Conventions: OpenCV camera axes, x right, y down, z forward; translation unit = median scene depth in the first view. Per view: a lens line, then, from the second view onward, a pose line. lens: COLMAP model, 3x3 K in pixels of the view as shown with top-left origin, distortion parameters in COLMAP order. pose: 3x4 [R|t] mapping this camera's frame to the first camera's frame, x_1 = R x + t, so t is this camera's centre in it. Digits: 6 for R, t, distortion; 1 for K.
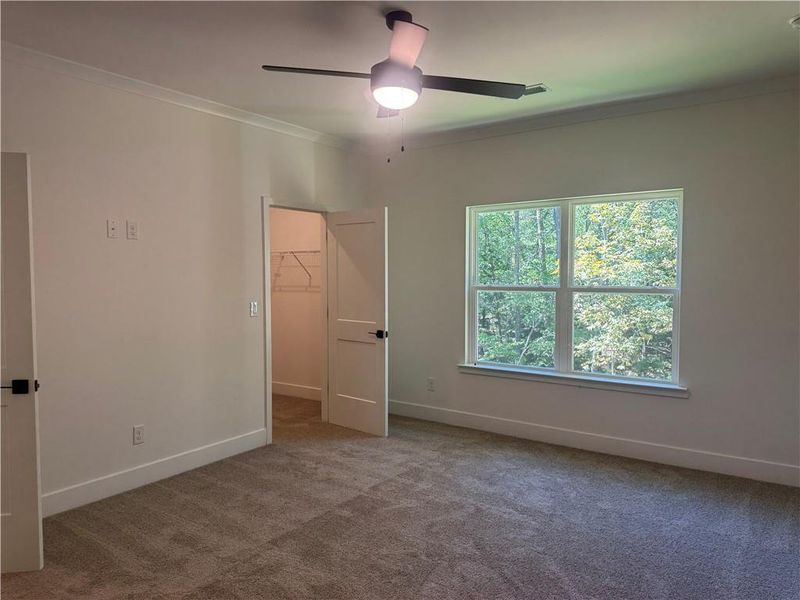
lens RADIAL K [[556.2, 0, 400.0], [0, 556.2, 300.0], [0, 0, 1]] dist [0.001320, 0.000477]
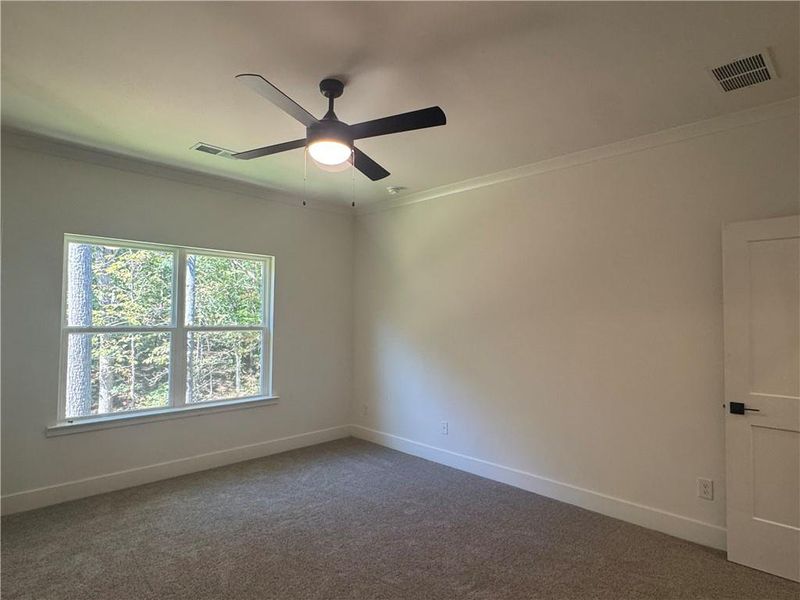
lens RADIAL K [[455.2, 0, 400.0], [0, 455.2, 300.0], [0, 0, 1]] dist [0.000597, 0.000032]
pose [[0.175447, 0.039026, 0.983715, -0.583647], [0.041328, 0.998041, -0.046965, -0.019989], [-0.983621, 0.048895, 0.173490, 0.482749]]
